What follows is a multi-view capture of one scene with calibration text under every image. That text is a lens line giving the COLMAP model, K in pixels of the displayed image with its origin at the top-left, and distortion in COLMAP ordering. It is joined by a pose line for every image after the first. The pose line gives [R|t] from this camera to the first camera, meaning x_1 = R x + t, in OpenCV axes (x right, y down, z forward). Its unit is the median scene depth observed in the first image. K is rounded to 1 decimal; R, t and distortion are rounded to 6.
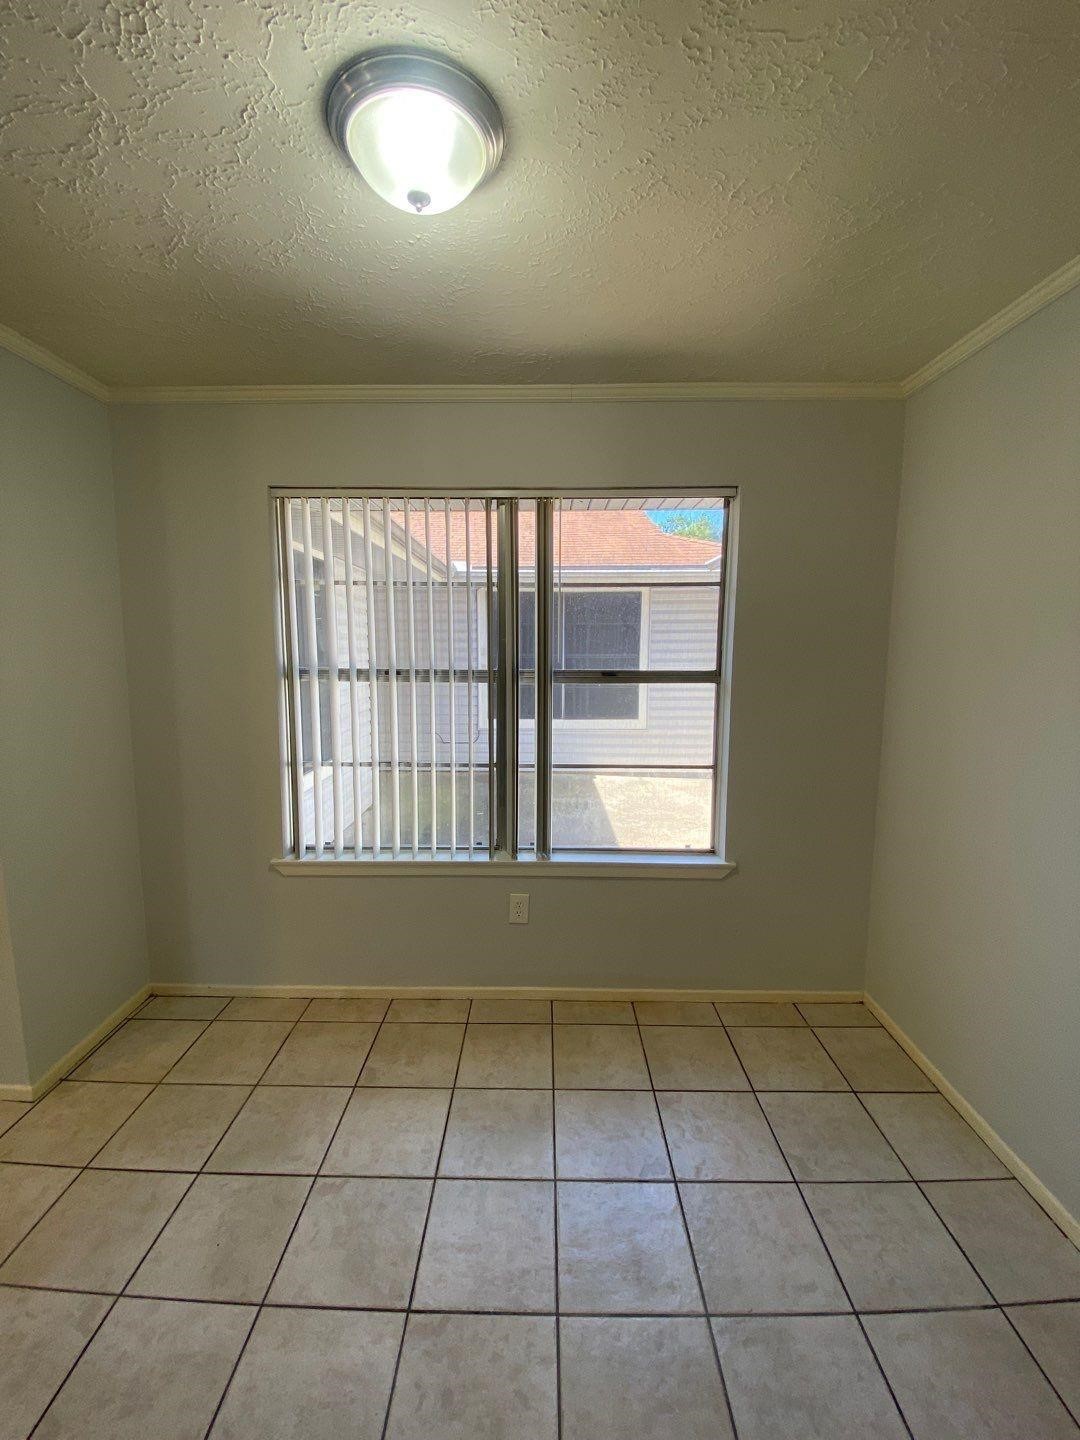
lens RADIAL K [[592.0, 0, 534.0], [0, 592.0, 709.6], [0, 0, 1]] dist [0.024477, -0.020609]
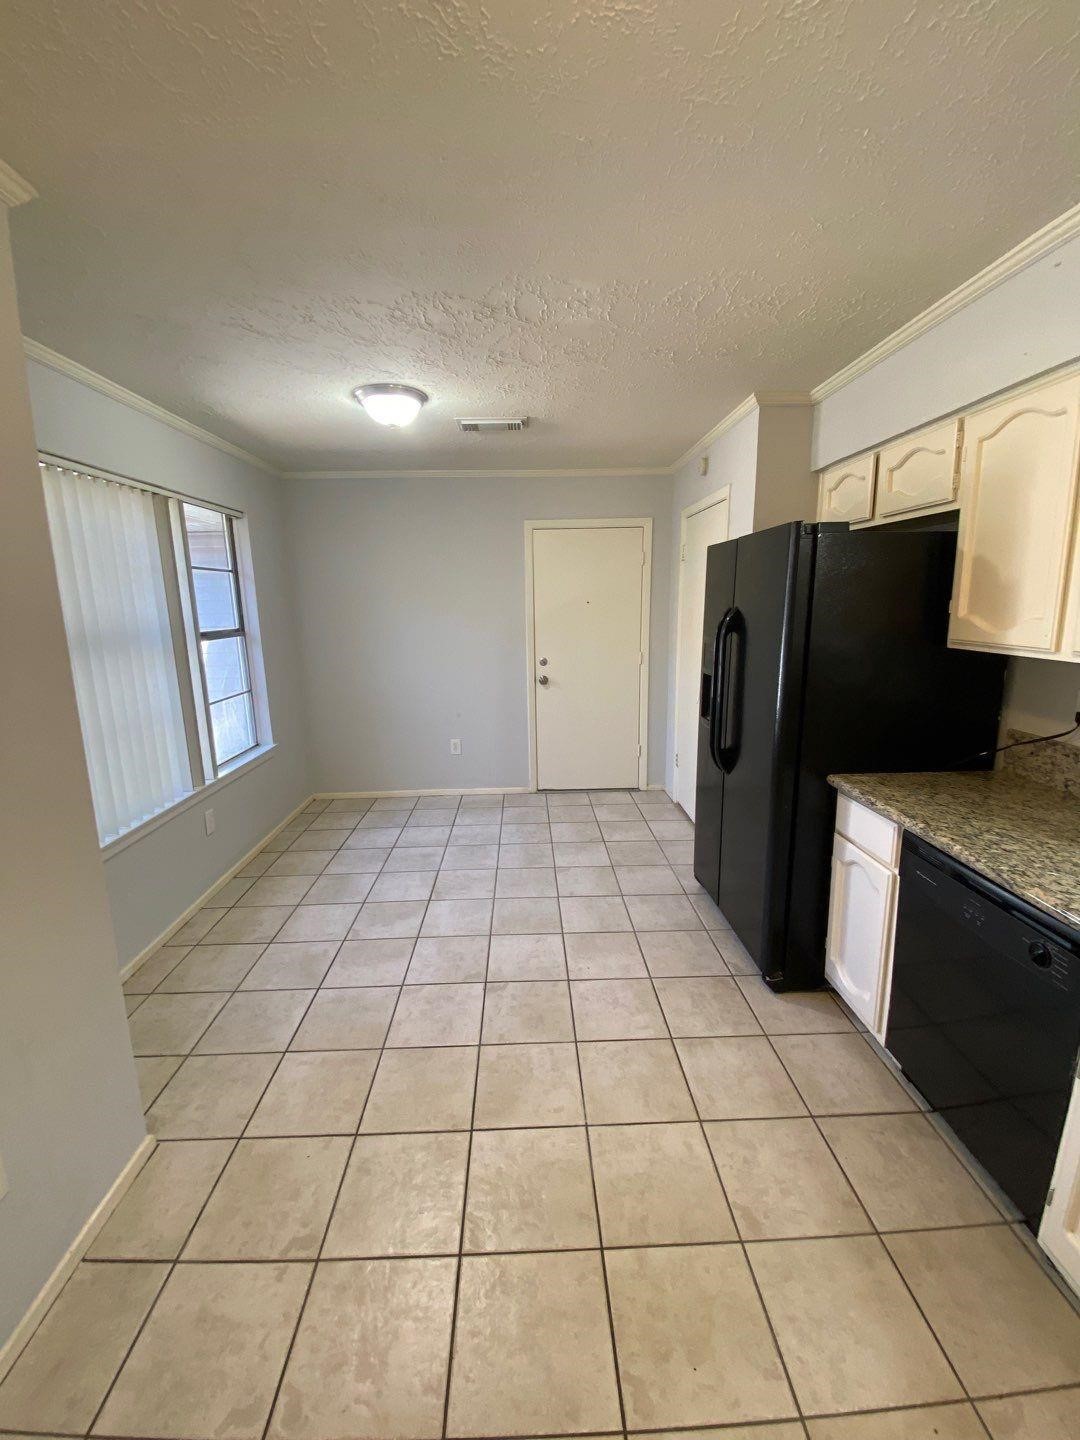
lens RADIAL K [[583.5, 0, 535.9], [0, 583.5, 710.3], [0, 0, 1]] dist [0.033189, -0.024029]
pose [[-0.043044, -0.185312, 0.981736, -1.483875], [0.134932, 0.972566, 0.189497, -0.053113], [-0.989919, 0.140625, -0.016858, 0.337326]]
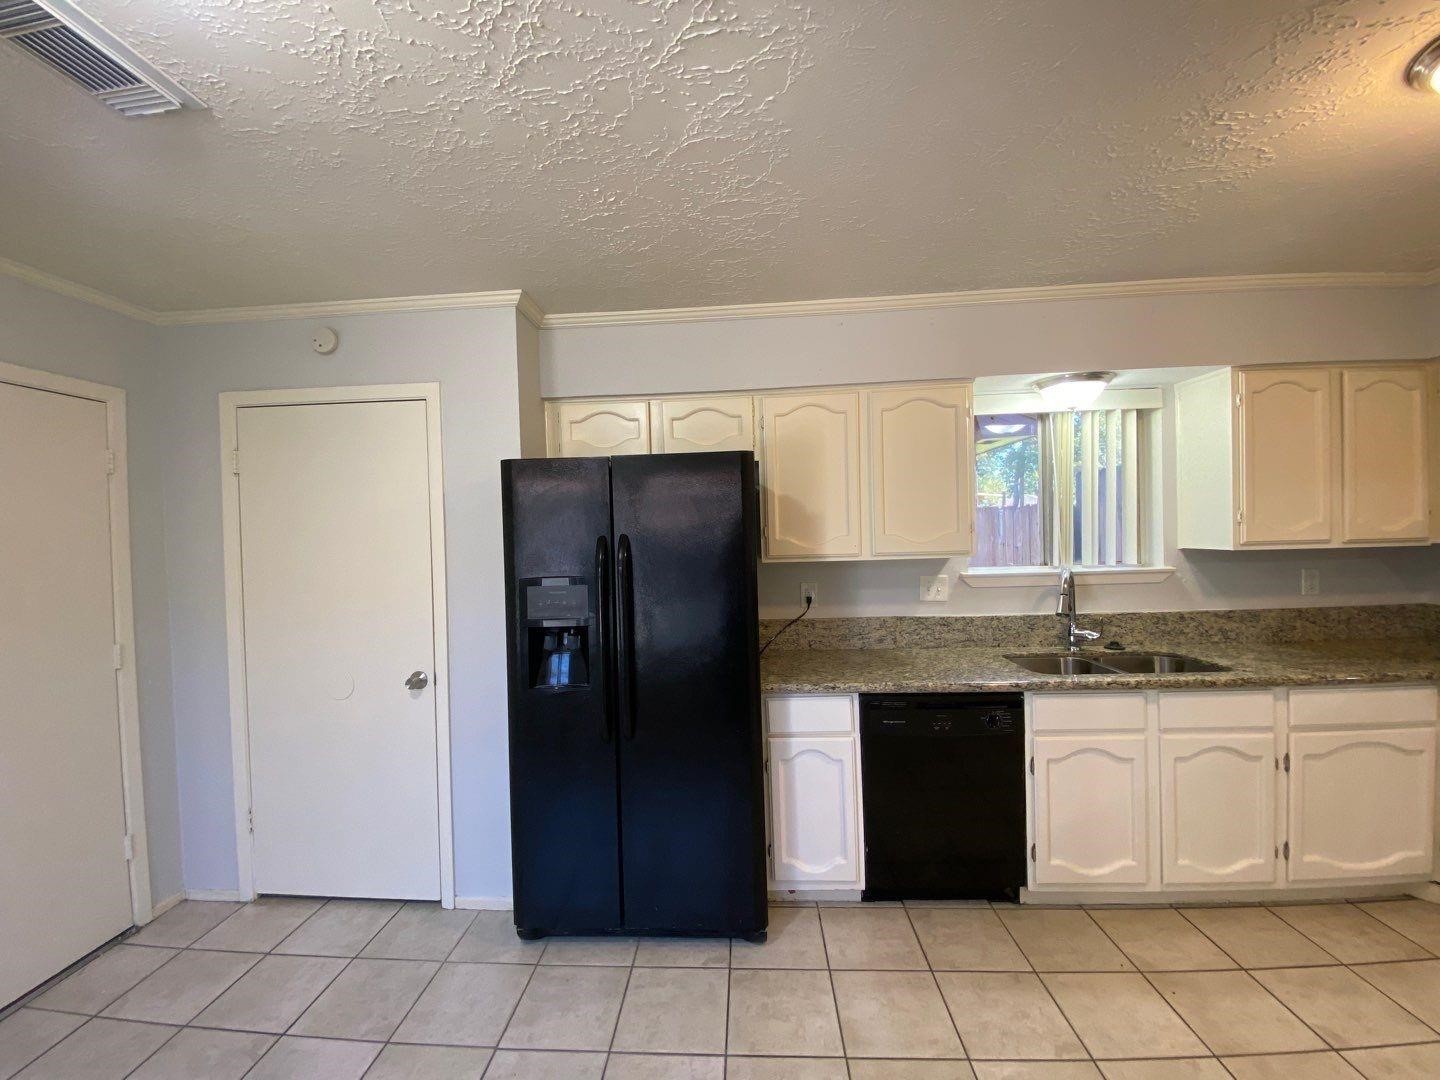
lens RADIAL K [[583.5, 0, 712.6], [0, 583.5, 543.7], [0, 0, 1]] dist [0.033189, -0.024029]
pose [[-0.998322, 0.028814, 0.050230, -0.501736], [0.035319, 0.990372, 0.133853, -0.089445], [-0.045889, 0.135402, -0.989727, 0.868318]]
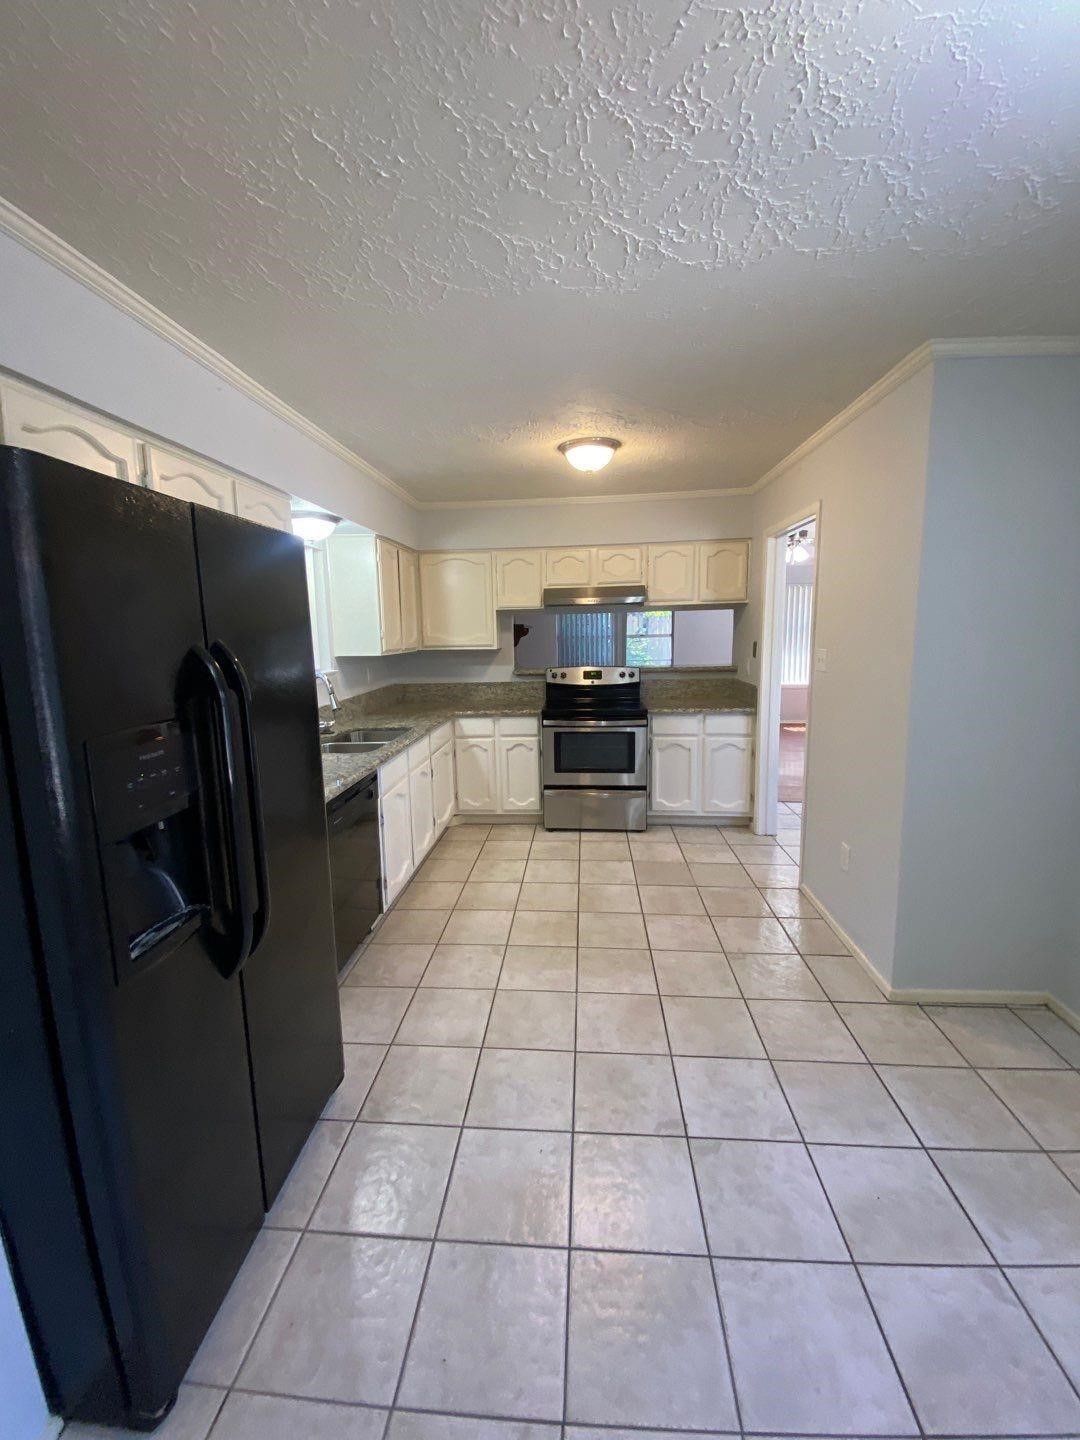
lens RADIAL K [[583.5, 0, 535.9], [0, 583.5, 710.3], [0, 0, 1]] dist [0.033189, -0.024029]
pose [[-0.065080, 0.139276, -0.988113, 0.299852], [-0.101004, 0.984207, 0.145378, -0.029201], [0.992755, 0.109264, -0.049984, 0.252901]]
